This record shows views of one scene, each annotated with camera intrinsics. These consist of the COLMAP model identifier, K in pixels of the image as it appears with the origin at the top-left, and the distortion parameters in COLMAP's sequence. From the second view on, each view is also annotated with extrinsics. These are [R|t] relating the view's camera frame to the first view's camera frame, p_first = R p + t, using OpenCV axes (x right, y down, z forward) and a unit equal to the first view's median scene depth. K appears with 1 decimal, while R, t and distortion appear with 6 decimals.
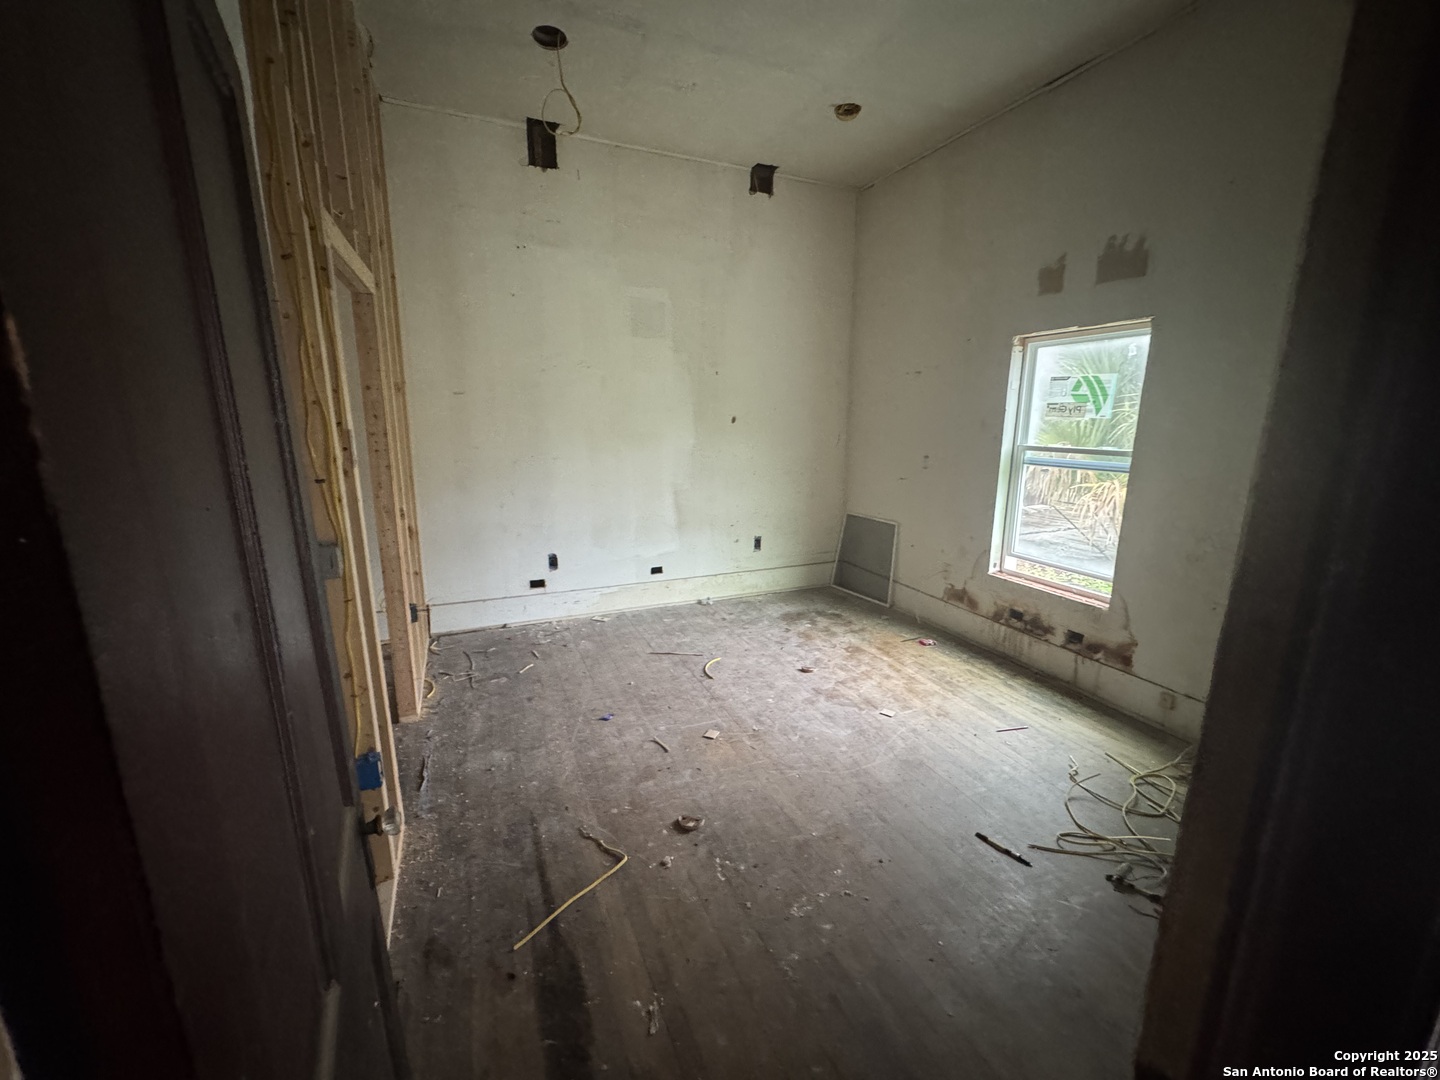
lens RADIAL K [[574.1, 0, 716.8], [0, 574.1, 543.0], [0, 0, 1]] dist [-0.001256, -0.000190]
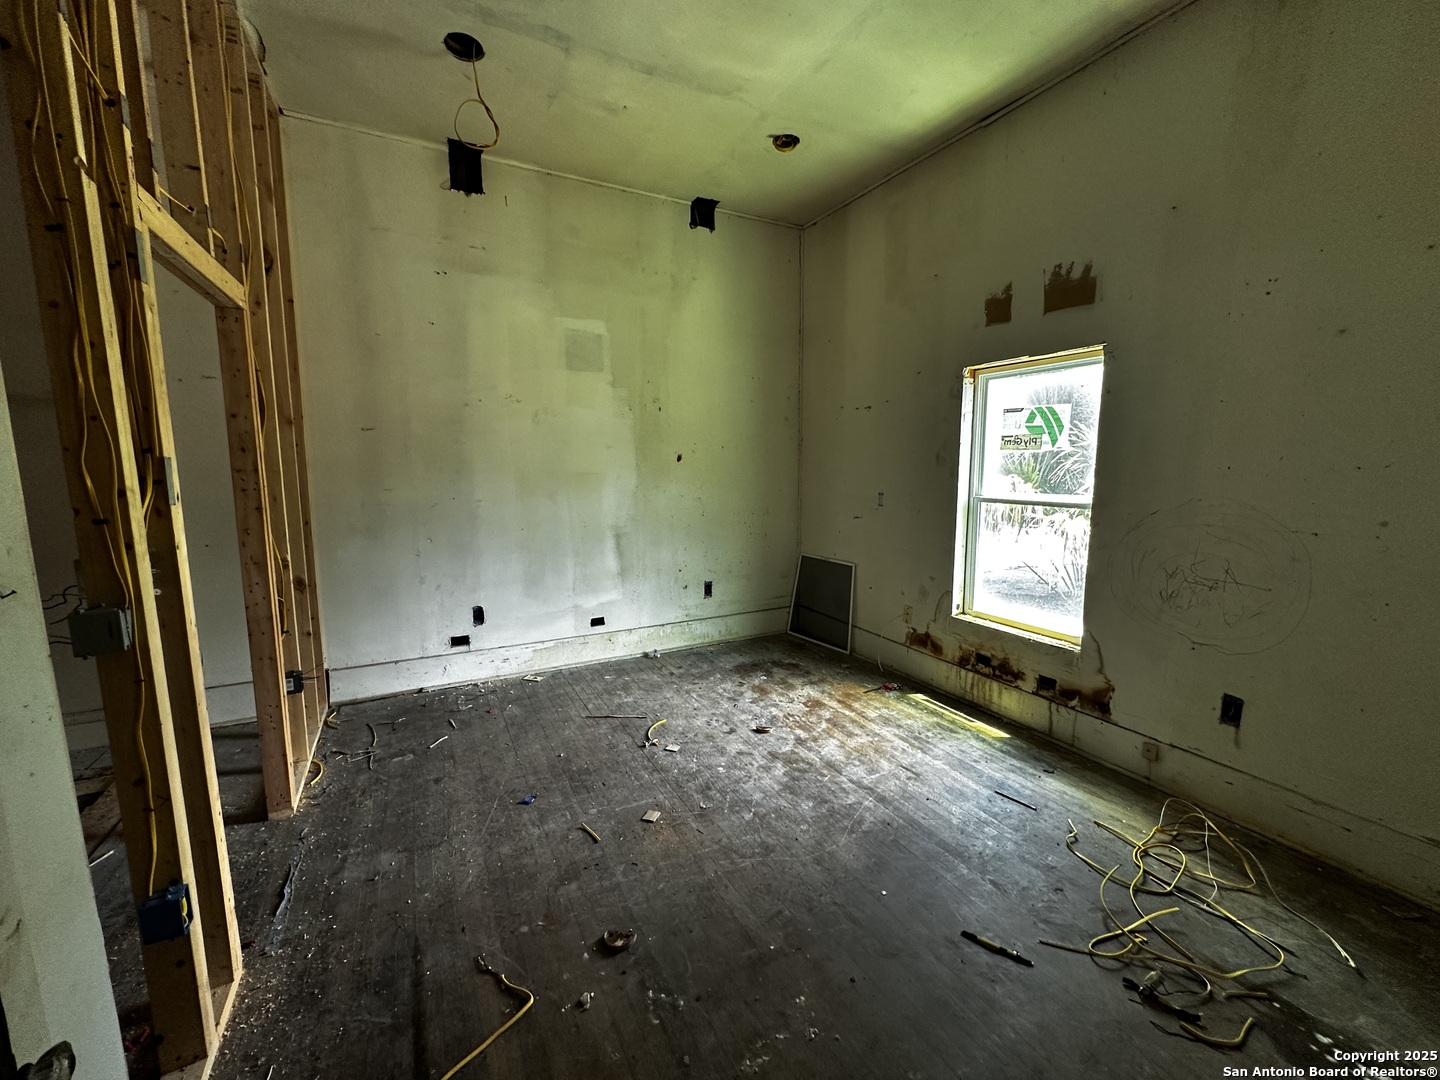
lens RADIAL K [[575.2, 0, 718.3], [0, 575.2, 541.1], [0, 0, 1]] dist [-0.002269, 0.000096]
pose [[0.997052, -0.017538, 0.074693, 0.028908], [0.023643, 0.996380, -0.081655, -0.000800], [-0.072990, 0.083180, 0.993858, 0.096446]]
